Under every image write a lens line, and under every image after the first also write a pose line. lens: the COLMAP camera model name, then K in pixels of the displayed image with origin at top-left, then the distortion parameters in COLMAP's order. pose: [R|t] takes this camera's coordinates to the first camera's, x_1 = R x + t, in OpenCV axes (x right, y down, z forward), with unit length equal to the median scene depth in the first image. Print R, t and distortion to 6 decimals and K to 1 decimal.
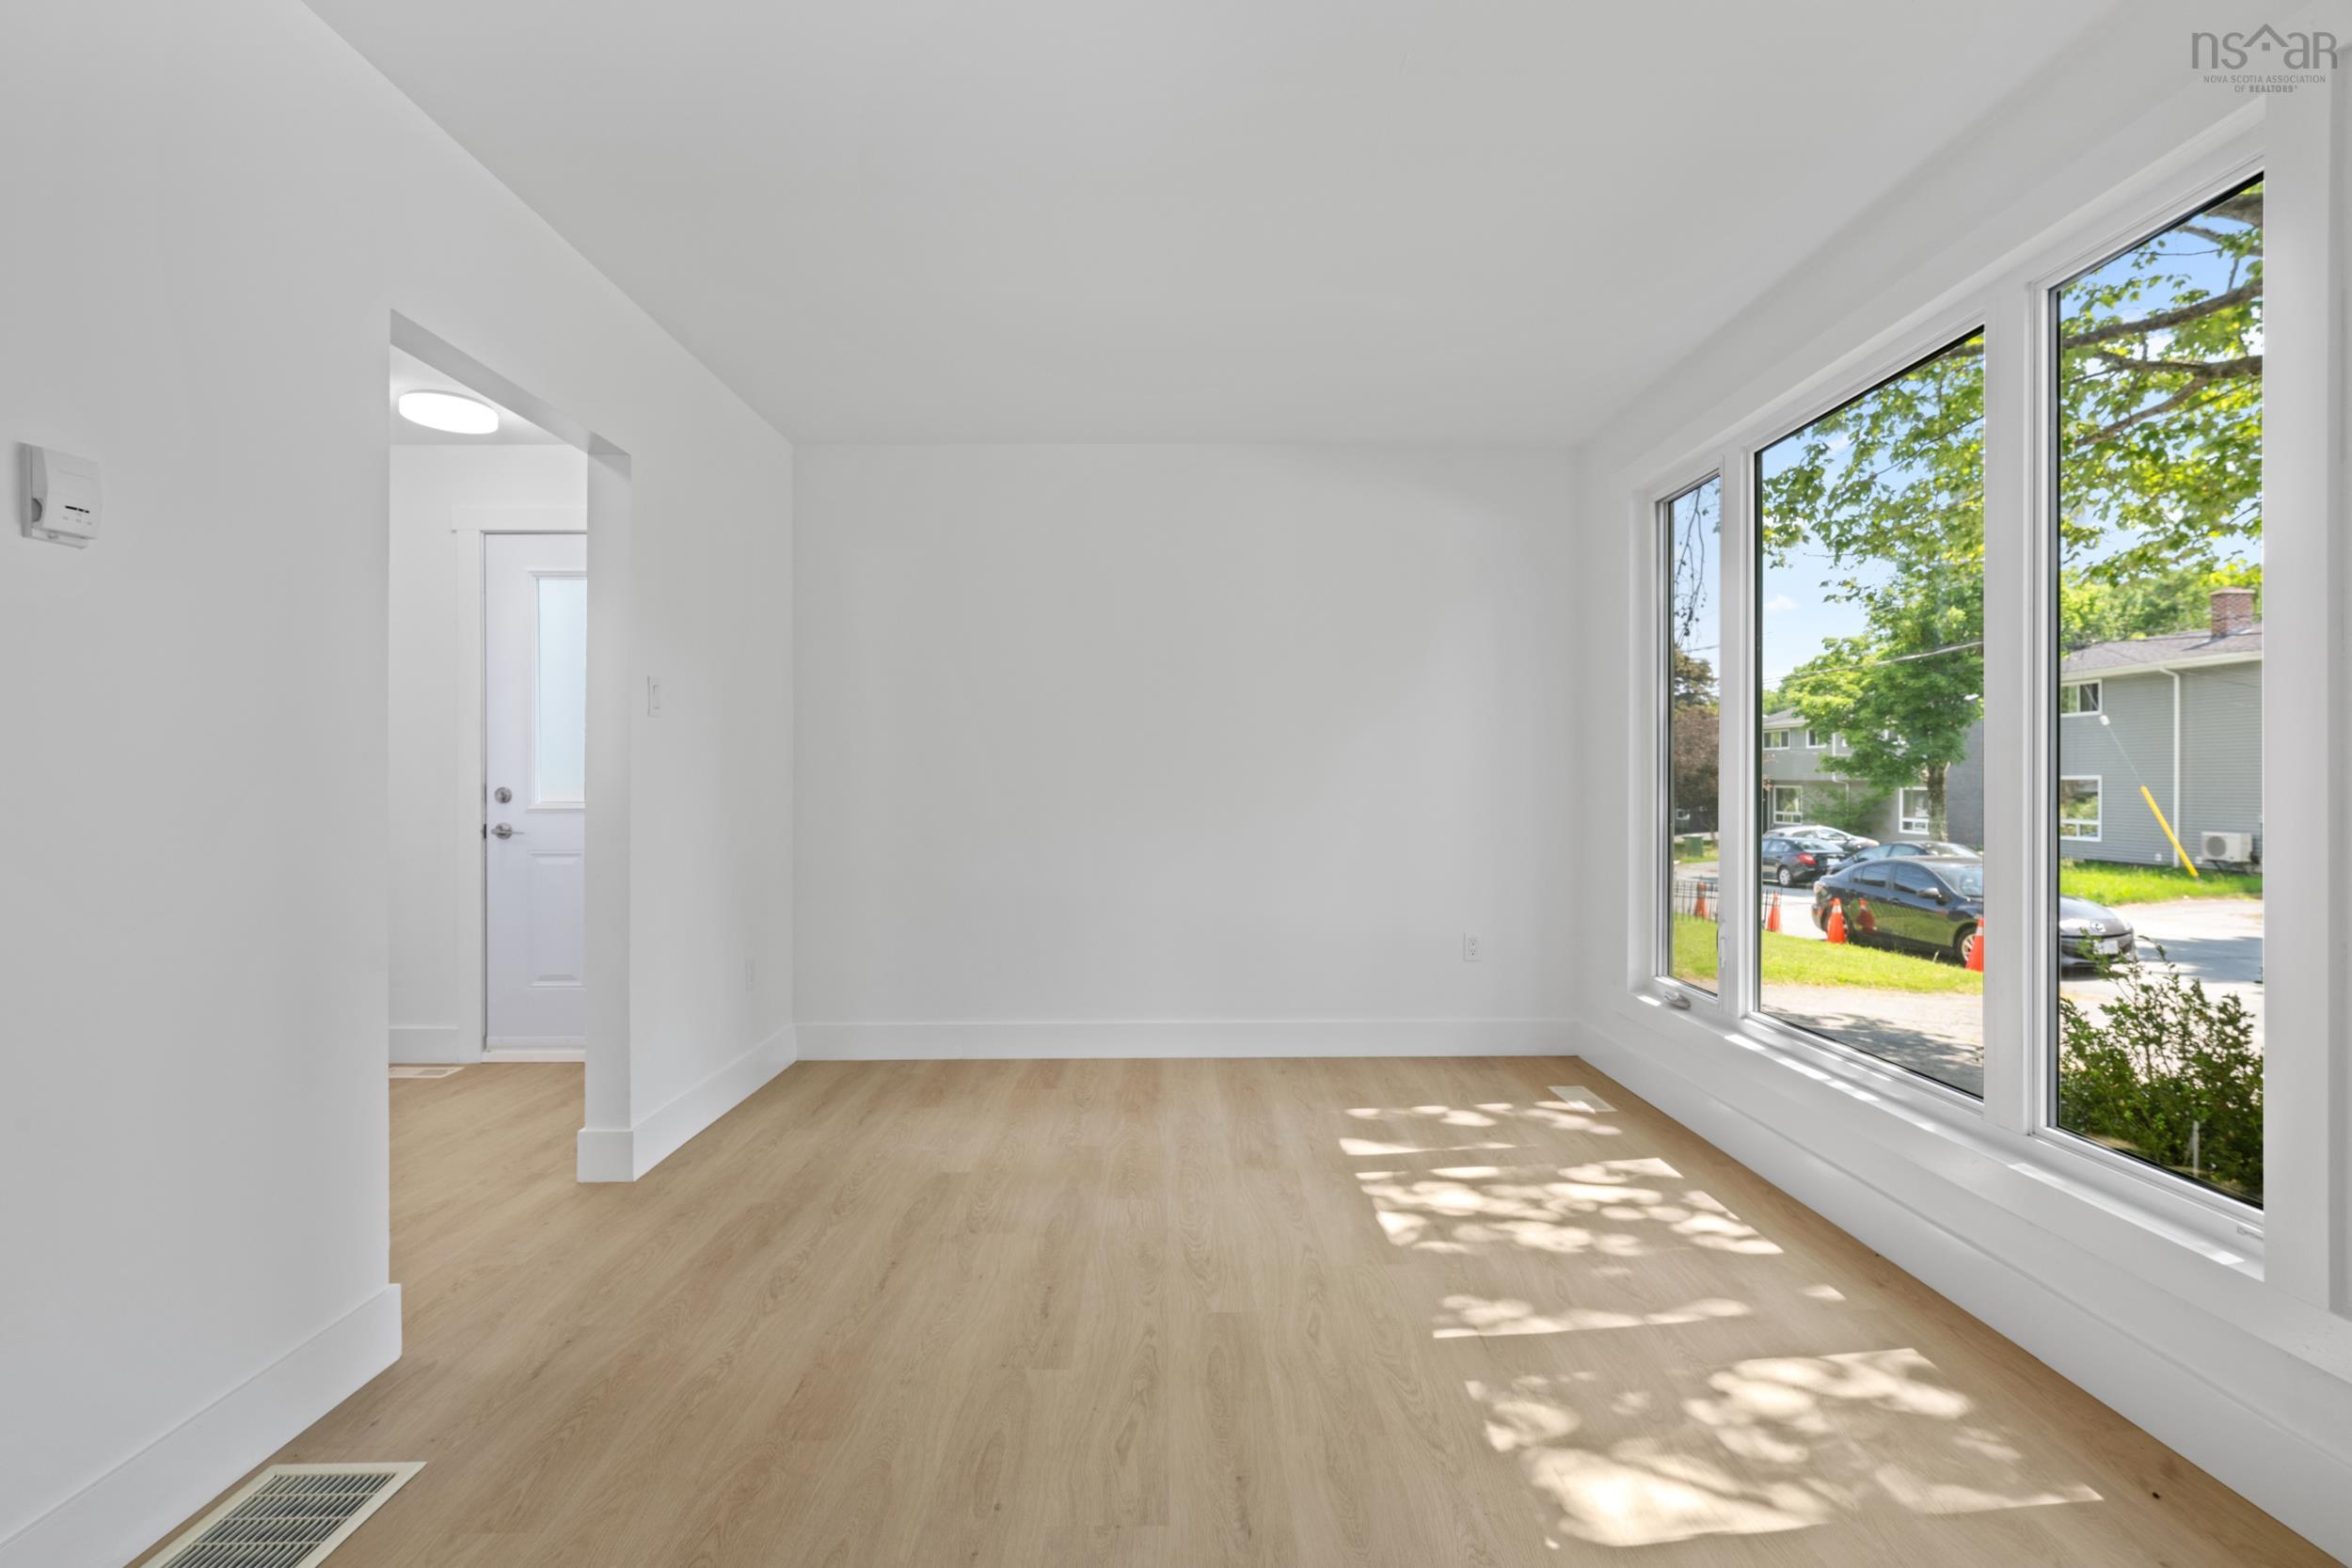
lens RADIAL K [[1081.4, 0, 1181.1], [0, 1081.4, 787.9], [0, 0, 1]] dist [-0.000204, -0.000365]
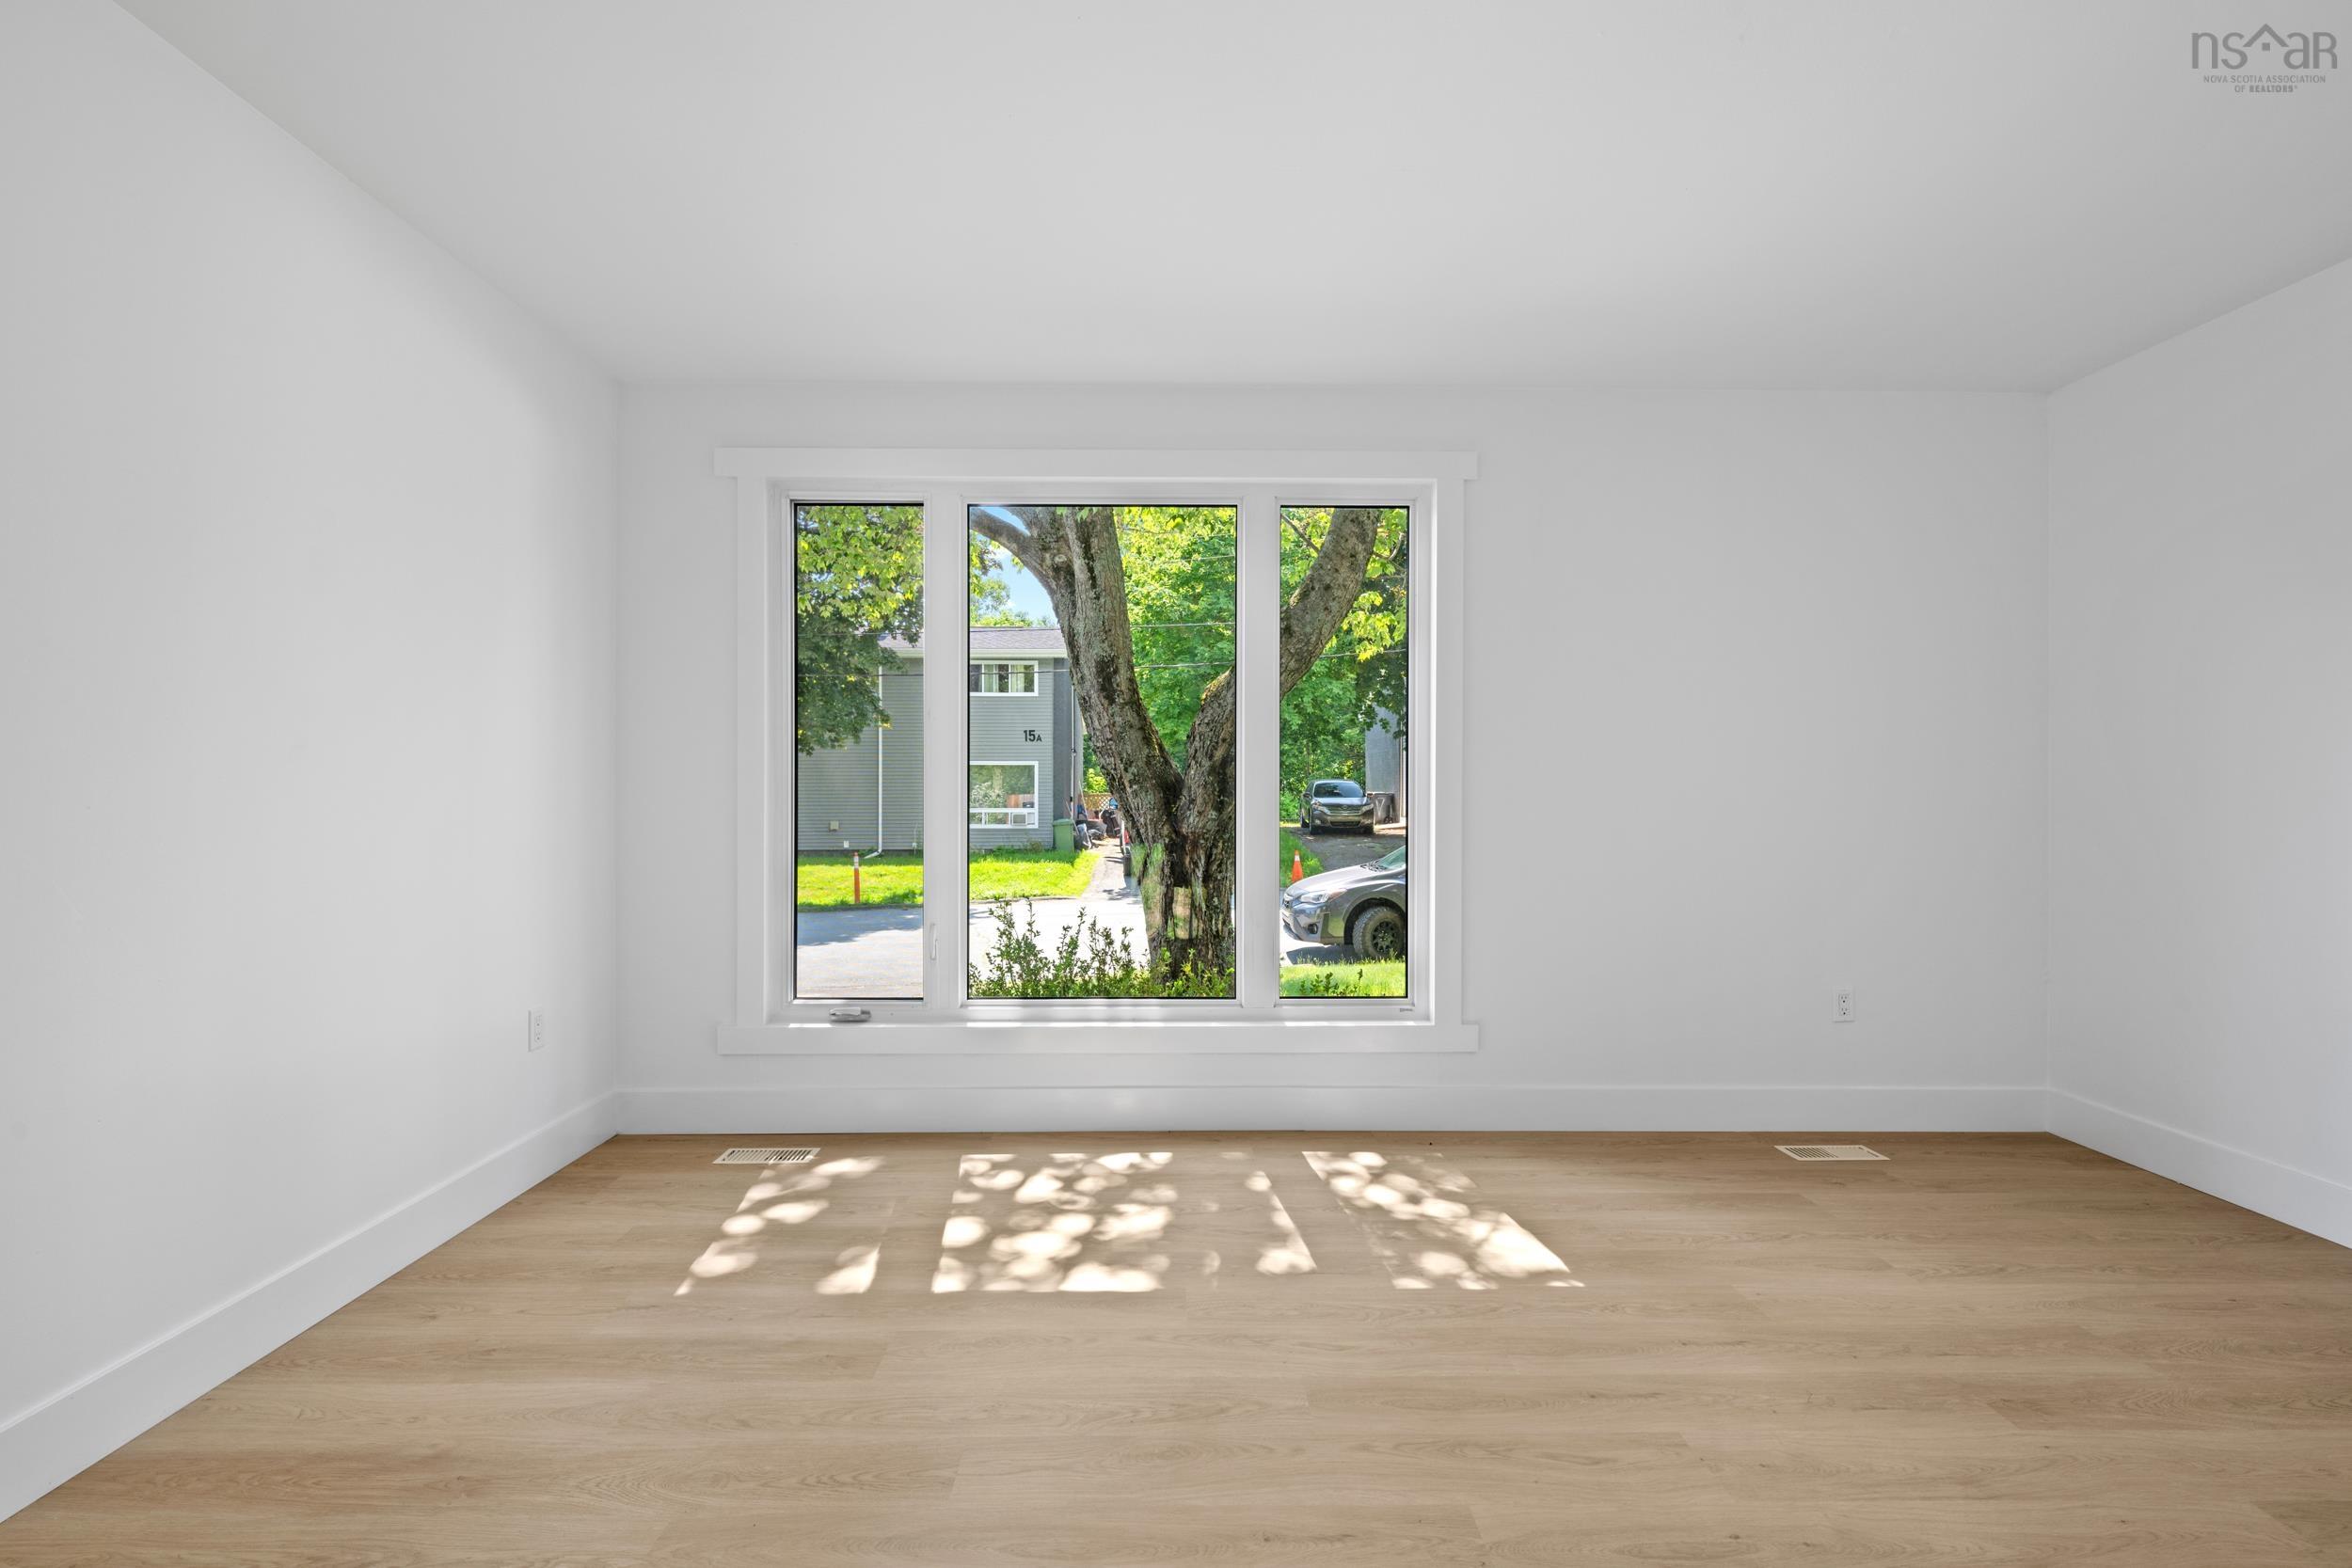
lens RADIAL K [[1049.3, 0, 1193.4], [0, 1049.3, 794.6], [0, 0, 1]] dist [-0.000947, 0.000188]
pose [[-0.002209, -0.005671, 0.999981, -0.744217], [0.005190, 0.999970, 0.005683, -0.016945], [-0.999984, 0.005202, -0.002179, 0.986524]]
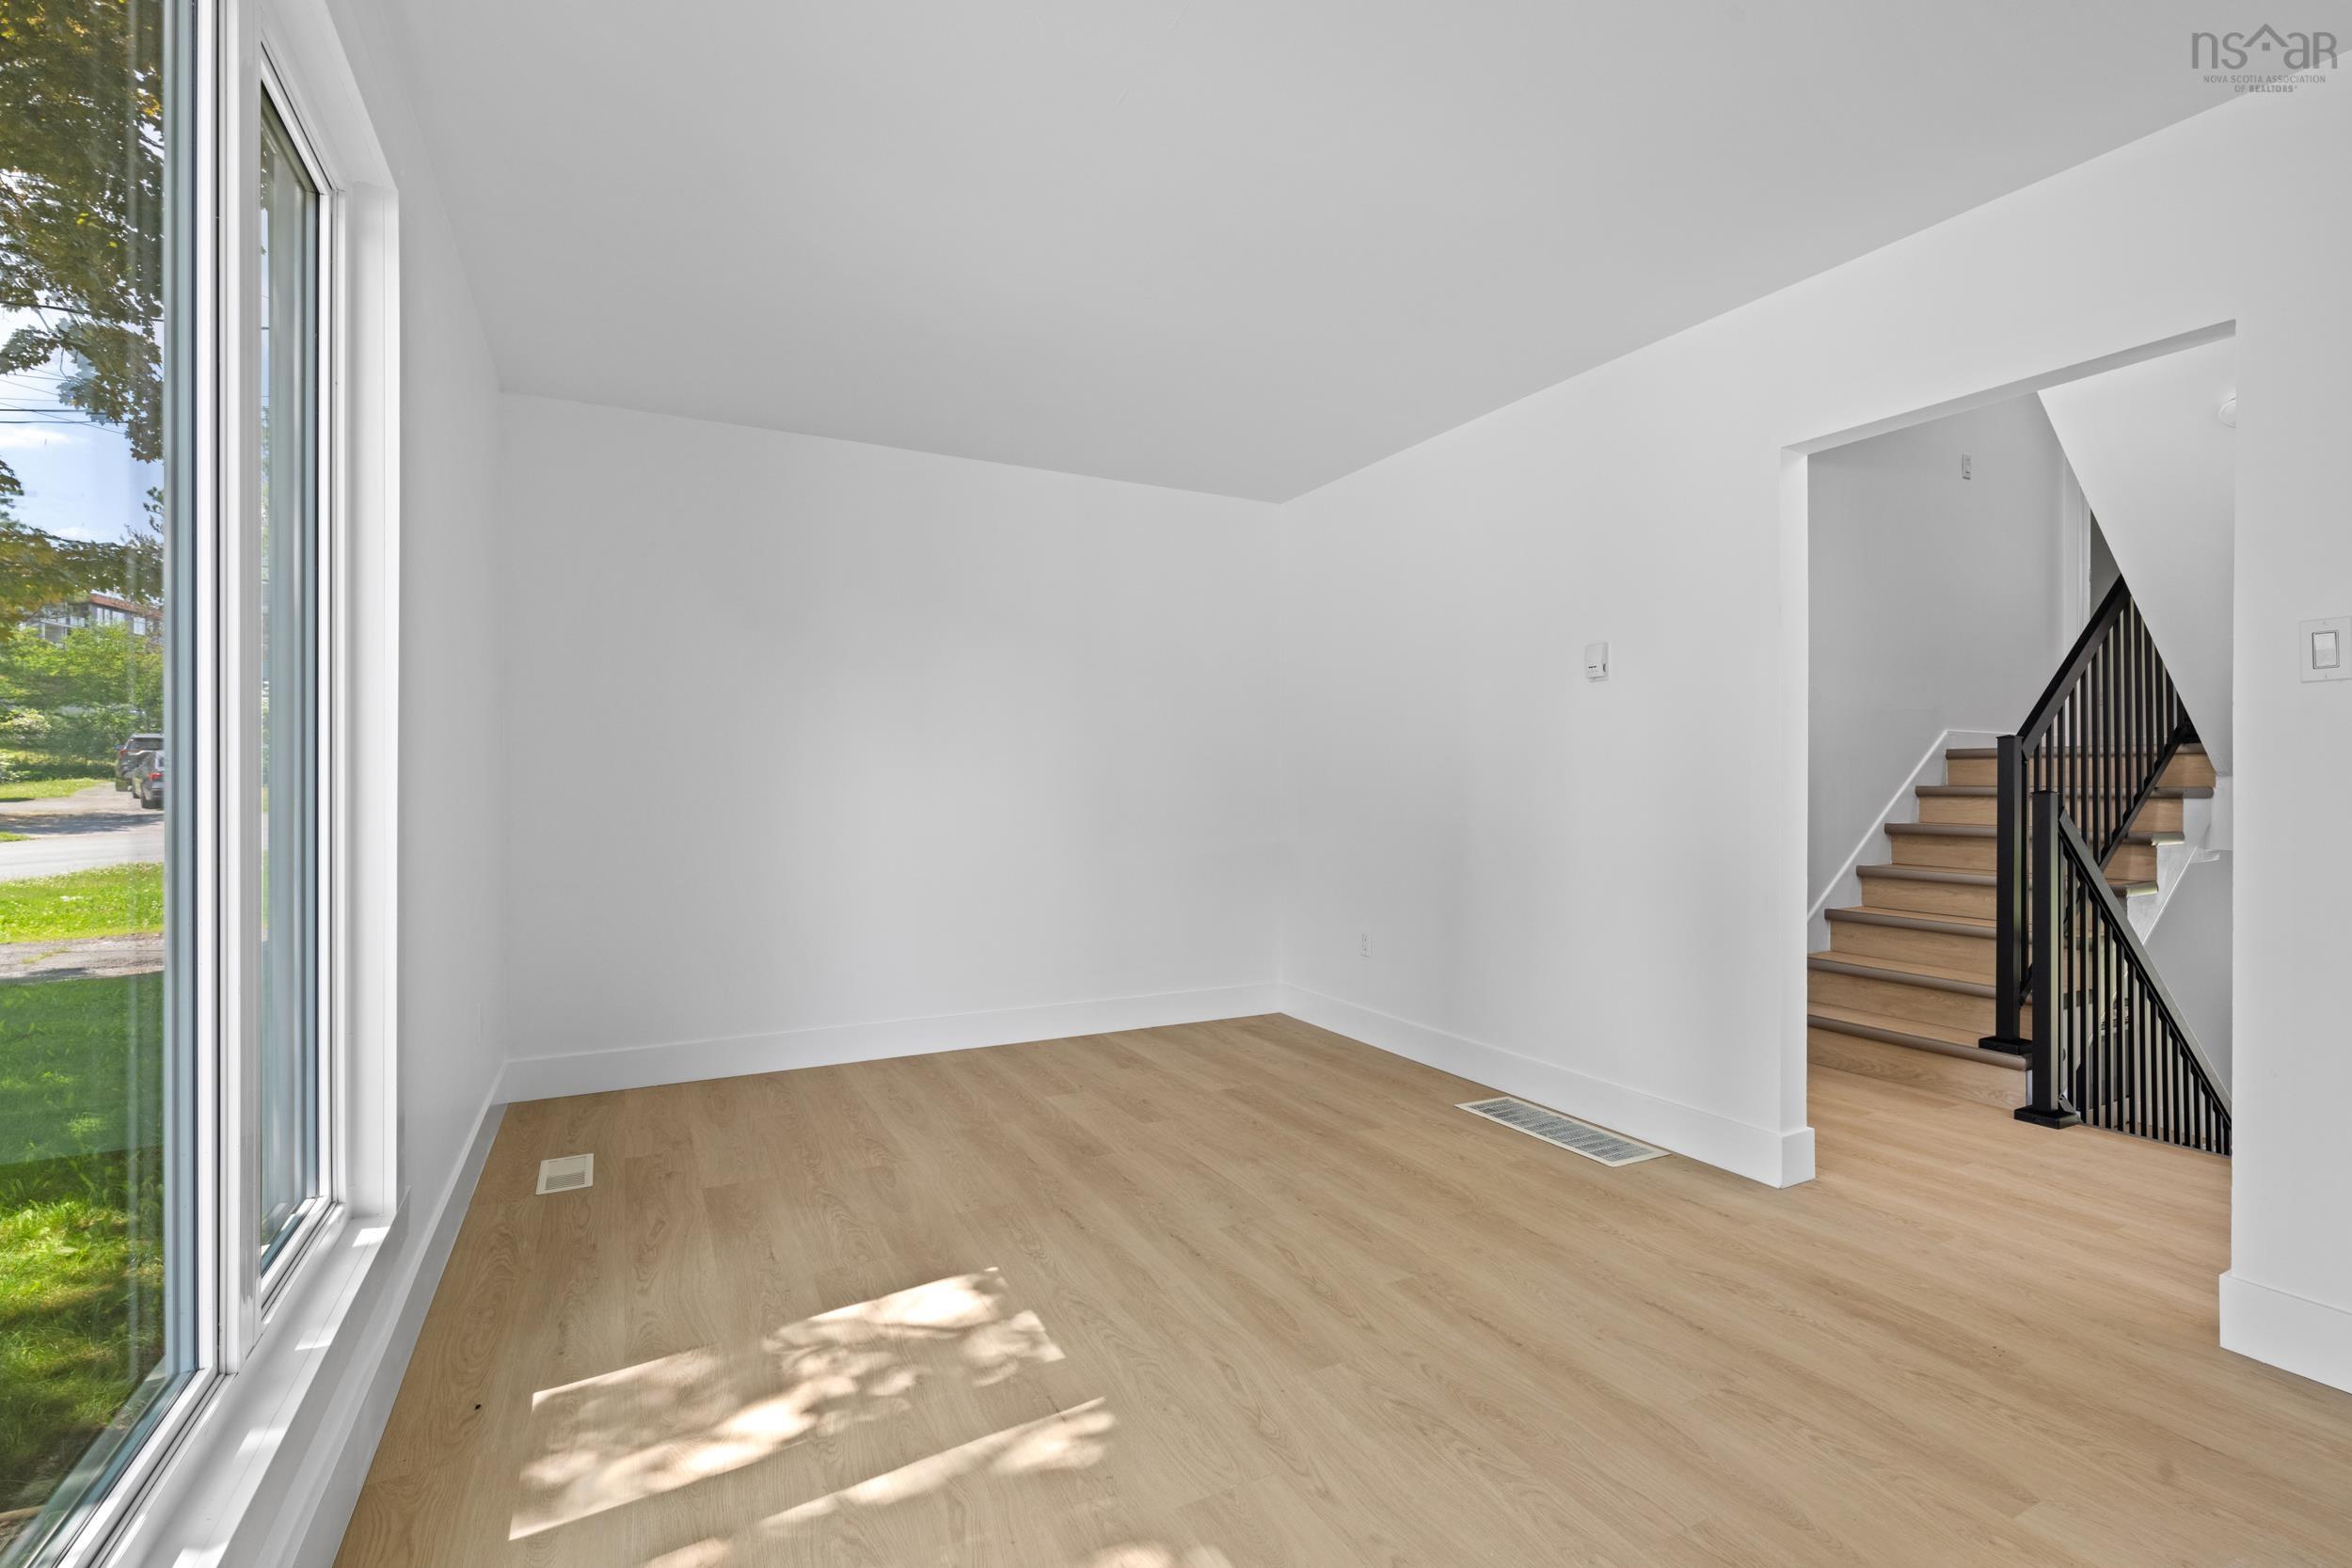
lens RADIAL K [[1081.4, 0, 1181.1], [0, 1081.4, 787.9], [0, 0, 1]] dist [-0.000204, -0.000365]
pose [[-0.898437, -0.000421, -0.439101, 0.494396], [-0.006616, 0.999899, 0.012578, -0.008105], [0.439052, 0.014206, -0.898349, 1.579764]]
